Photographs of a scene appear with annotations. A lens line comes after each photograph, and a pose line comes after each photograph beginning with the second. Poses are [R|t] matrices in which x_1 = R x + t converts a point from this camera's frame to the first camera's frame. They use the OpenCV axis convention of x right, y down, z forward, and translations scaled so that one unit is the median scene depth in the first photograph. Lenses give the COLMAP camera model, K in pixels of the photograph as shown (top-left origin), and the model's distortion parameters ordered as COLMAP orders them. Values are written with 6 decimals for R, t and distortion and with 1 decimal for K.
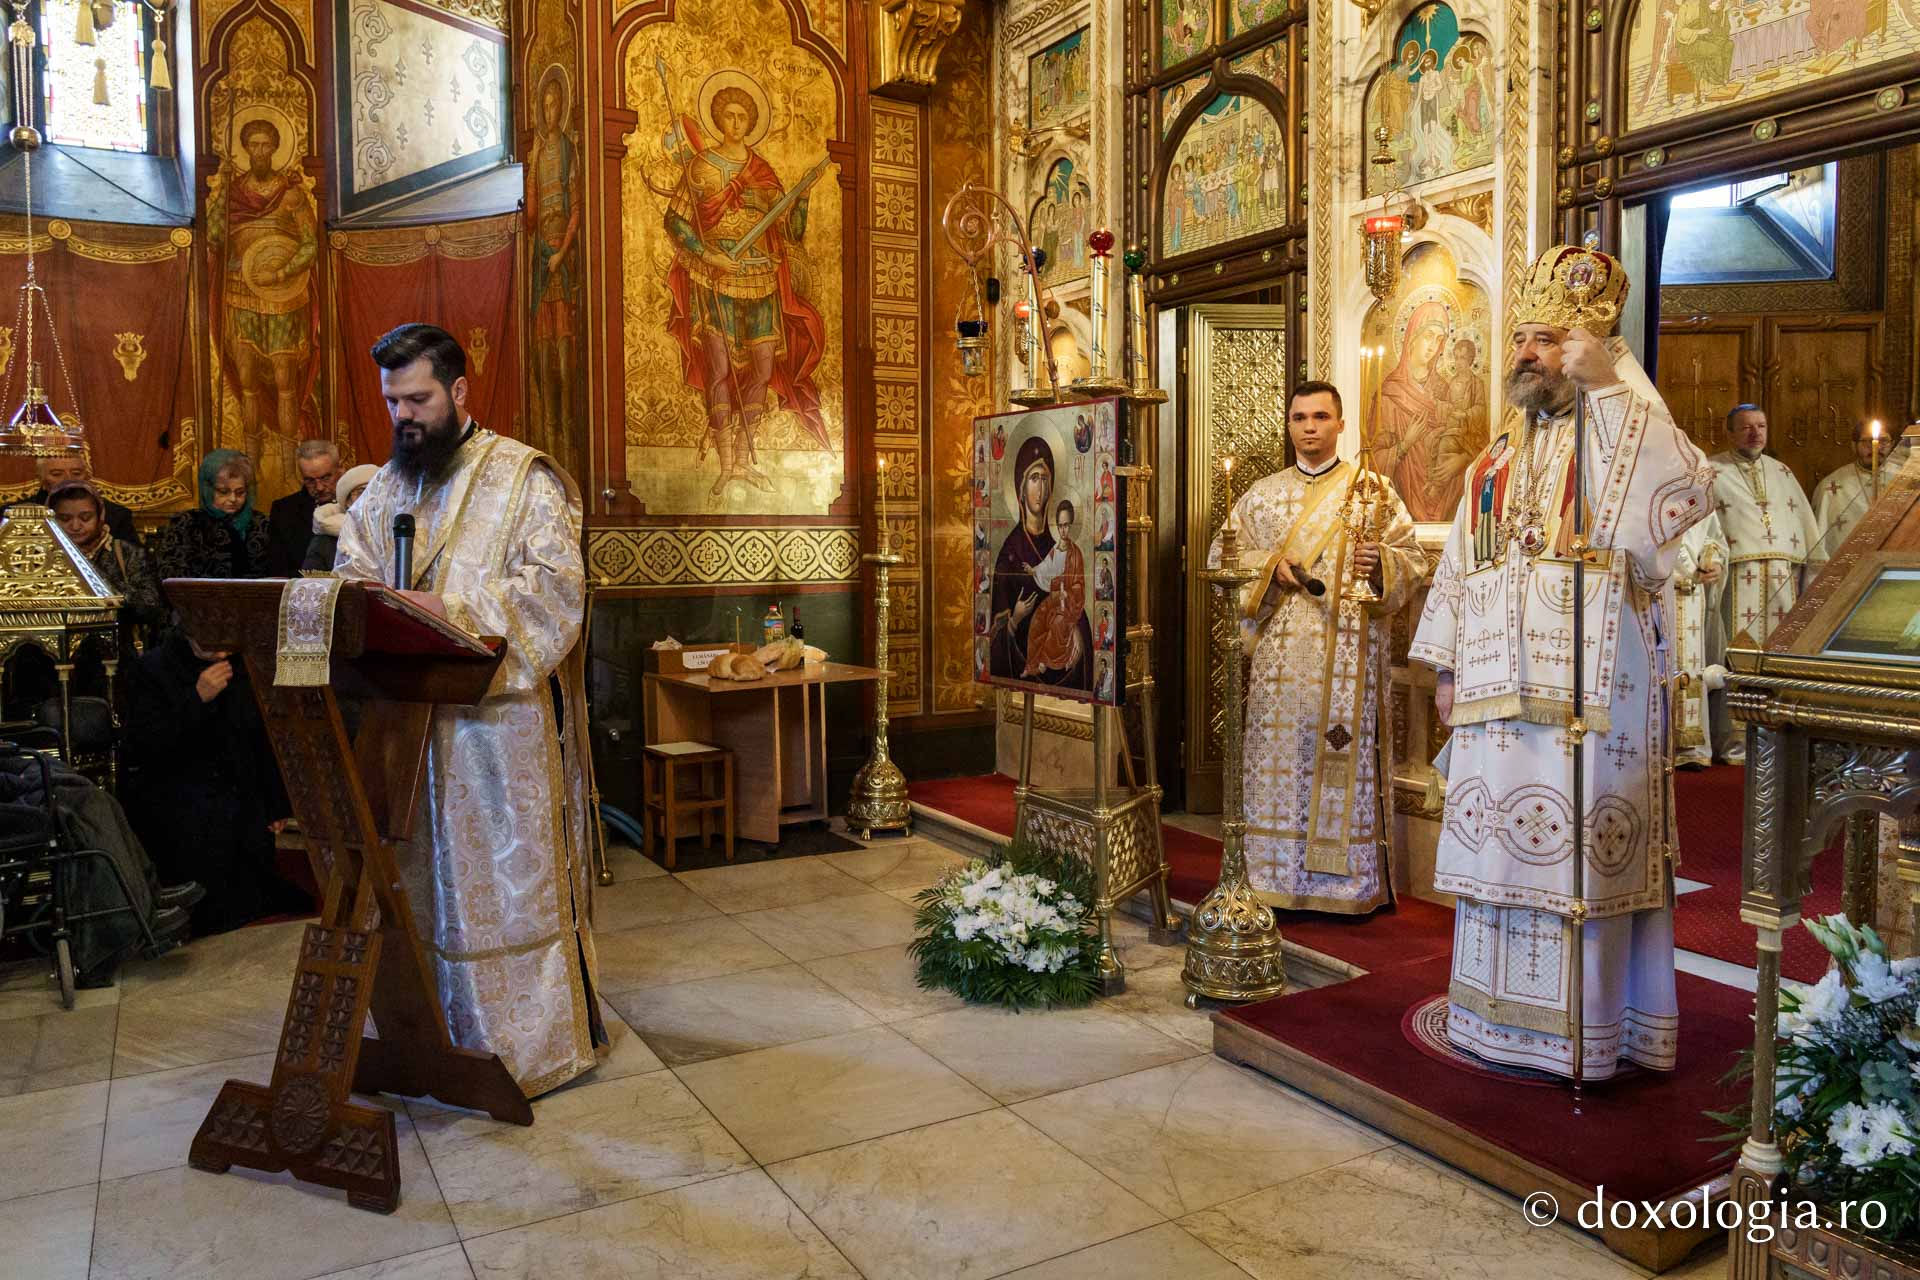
lens RADIAL K [[1341.3, 0, 944.2], [0, 1341.3, 595.0], [0, 0, 1]] dist [-0.040013, 0.014620]
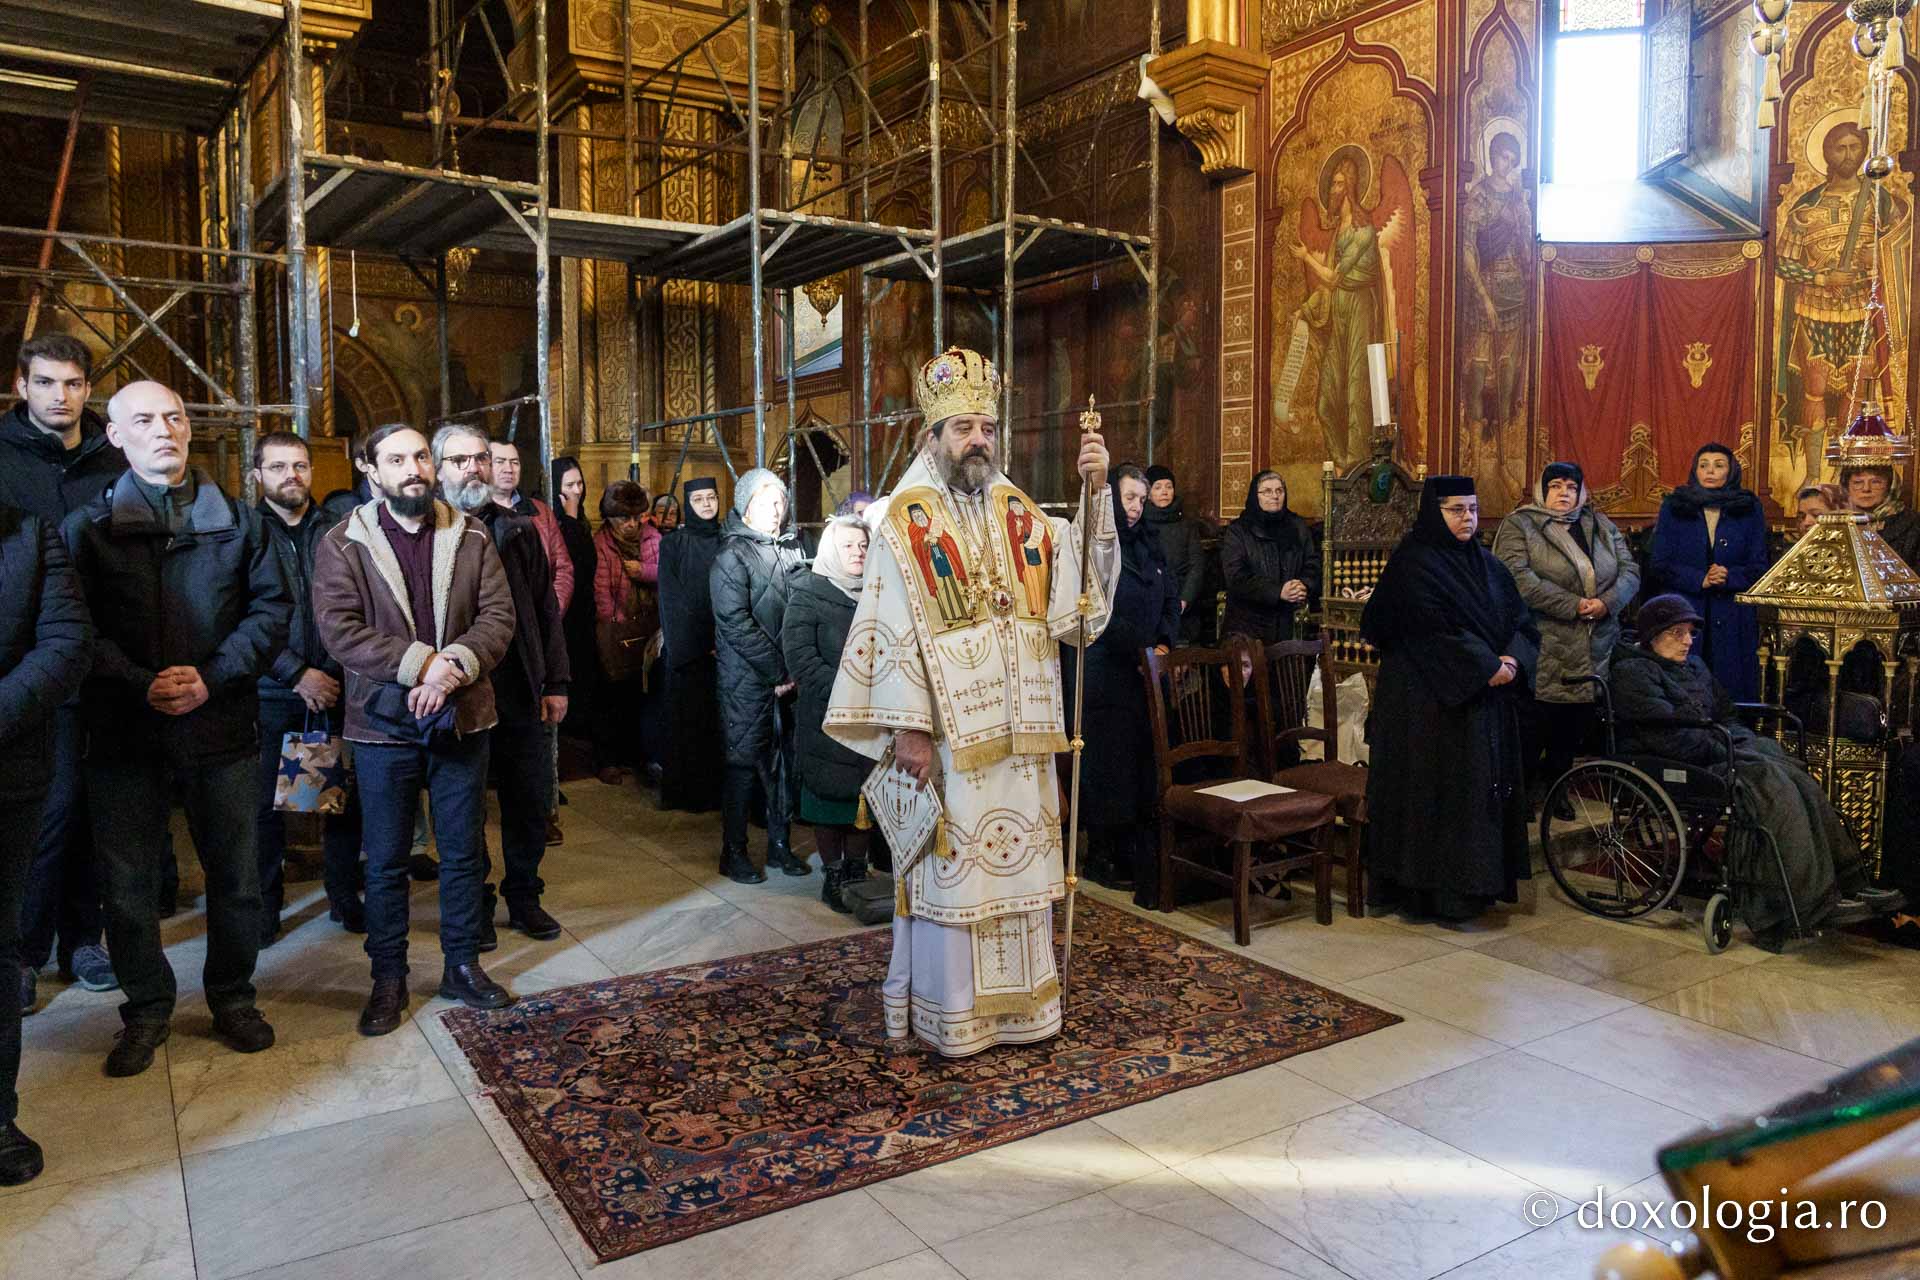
lens RADIAL K [[1341.3, 0, 972.7], [0, 1341.3, 624.2], [0, 0, 1]] dist [-0.040013, 0.014620]
pose [[0.053854, 0.082031, -0.995174, 0.246933], [-0.050832, 0.995553, 0.079312, -0.017369], [0.997254, 0.046315, 0.057785, 0.164119]]
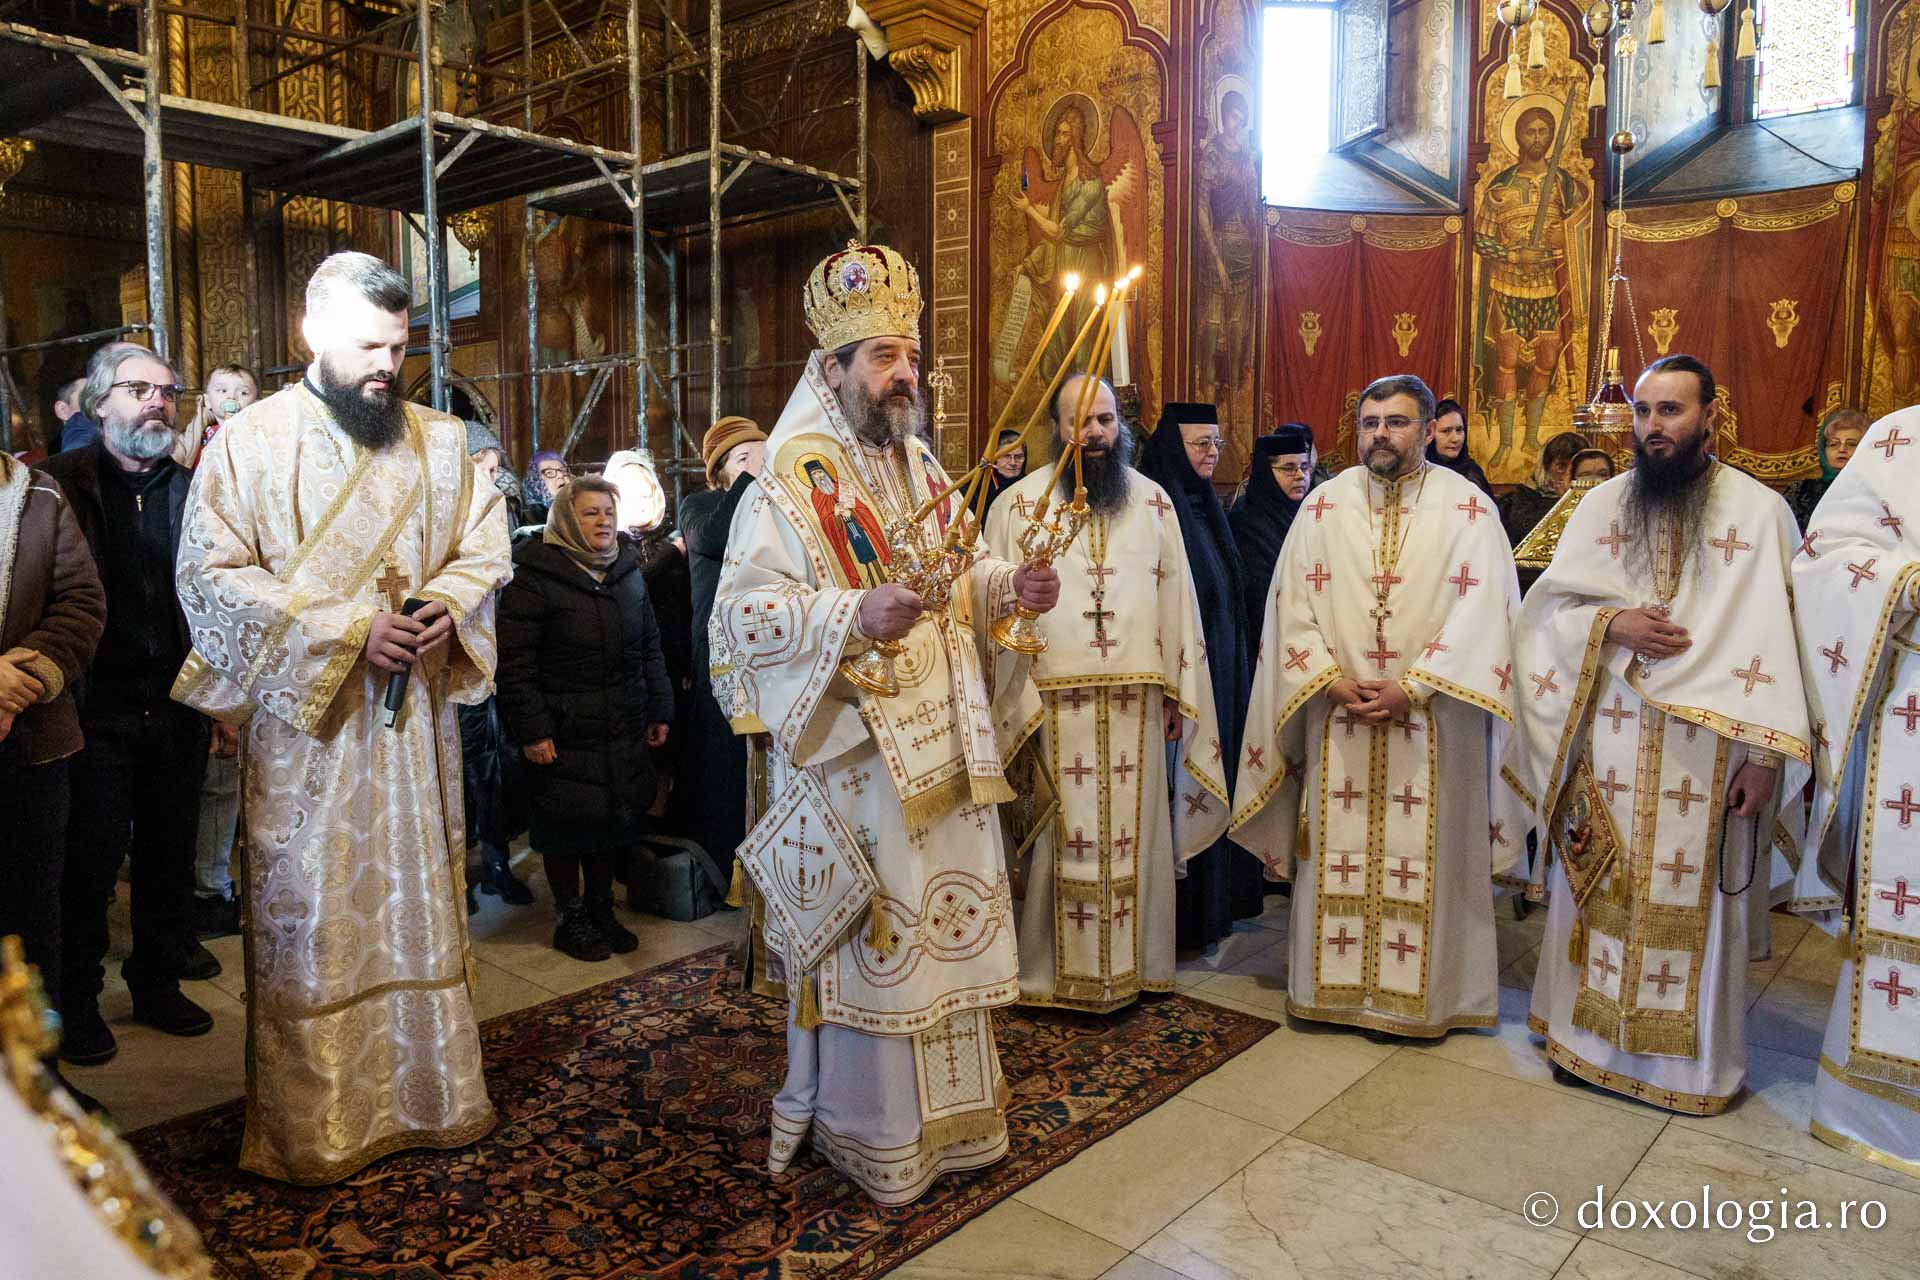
lens RADIAL K [[1341.3, 0, 953.1], [0, 1341.3, 618.5], [0, 0, 1]] dist [-0.040013, 0.014620]
pose [[0.324316, 0.097324, -0.940929, 0.138099], [-0.053995, 0.994976, 0.084303, -0.009663], [0.944407, 0.023465, 0.327942, 0.089240]]
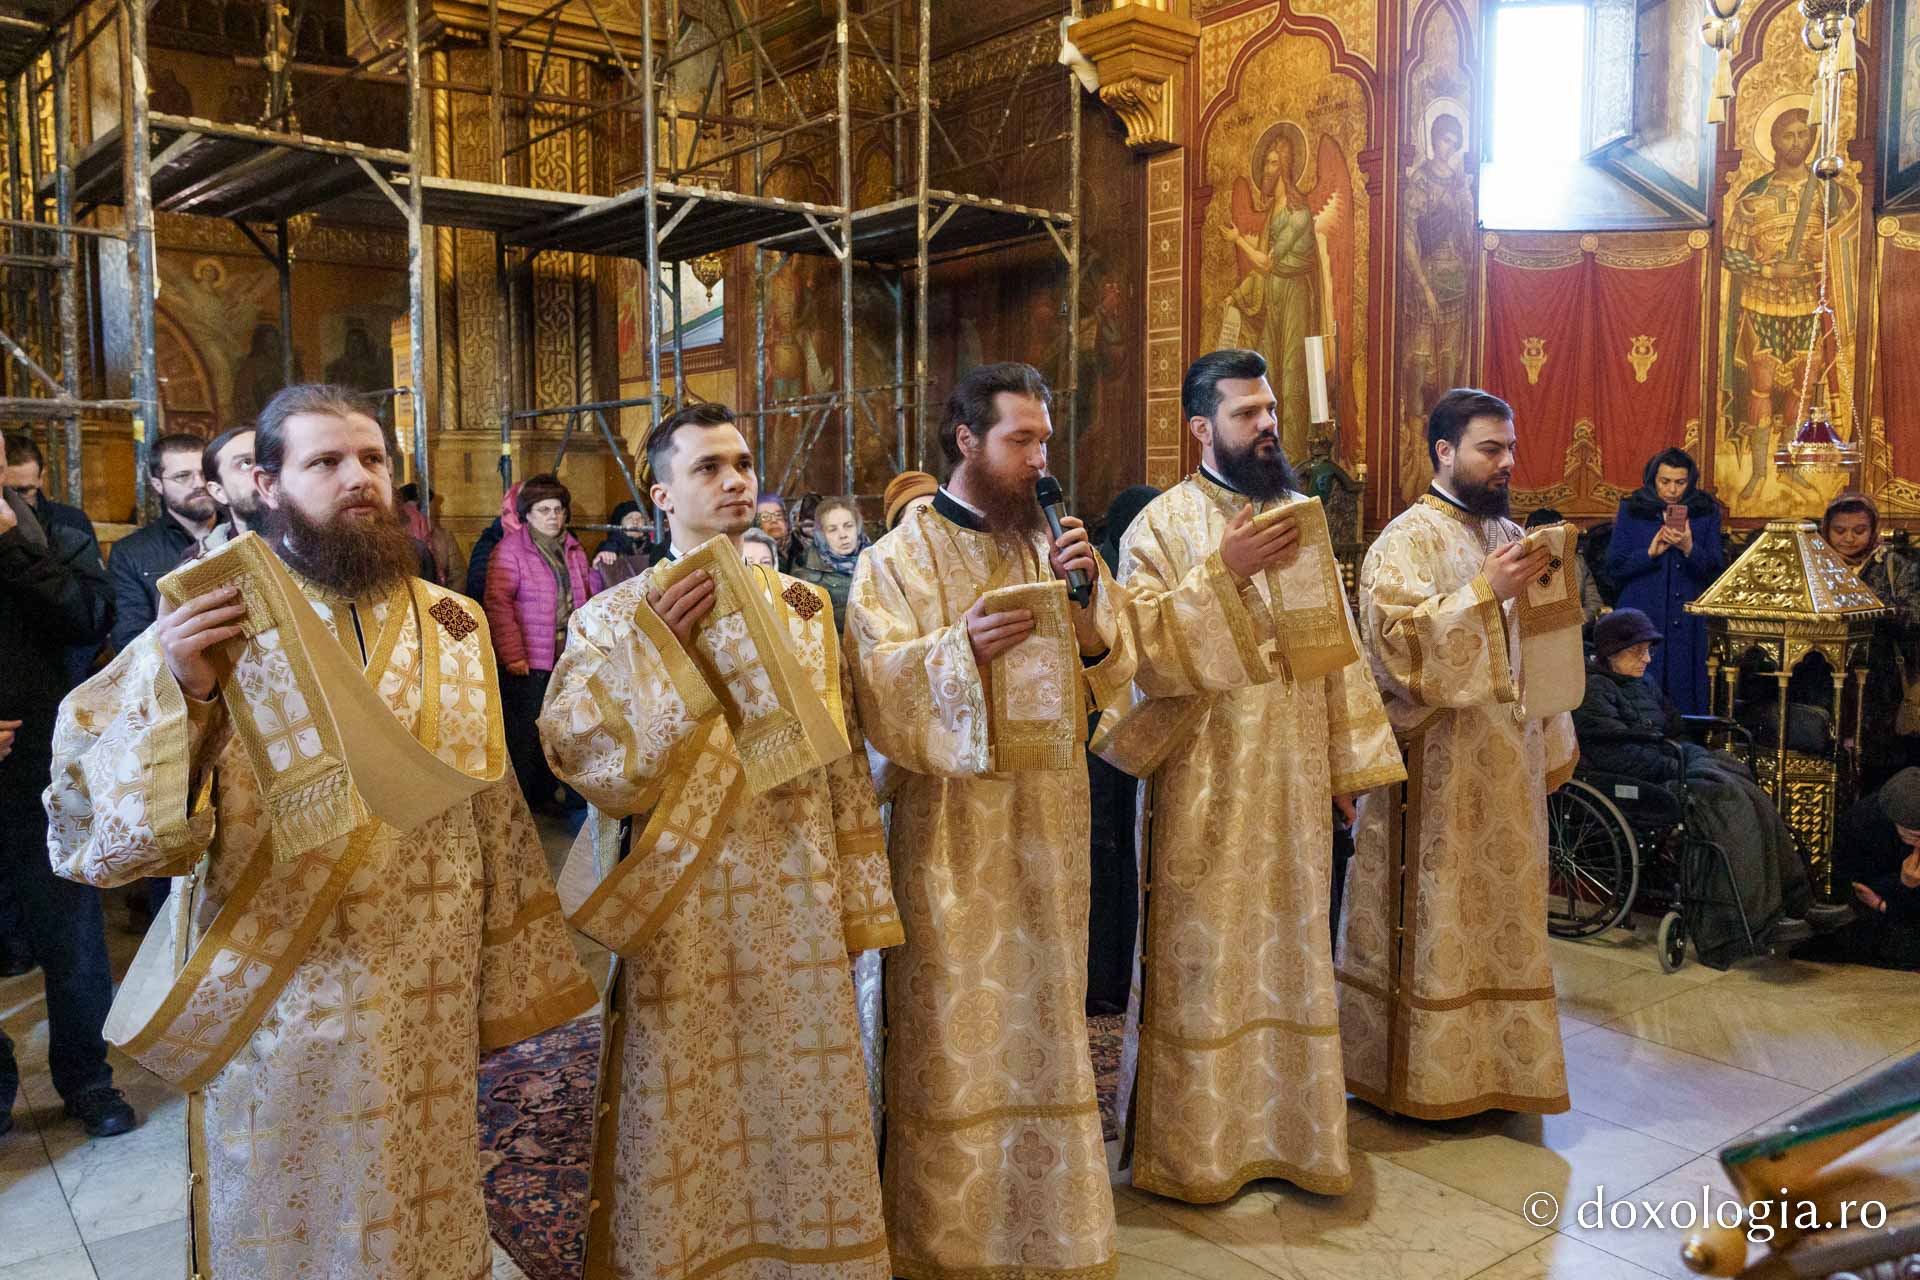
lens RADIAL K [[1495.2, 0, 975.3], [0, 1495.2, 620.0], [0, 0, 1]] dist [-0.006518, 0.016442]
pose [[0.140098, 0.085431, -0.986445, 0.286045], [-0.051261, 0.995561, 0.078940, -0.033938], [0.988810, 0.039507, 0.143856, 0.128515]]
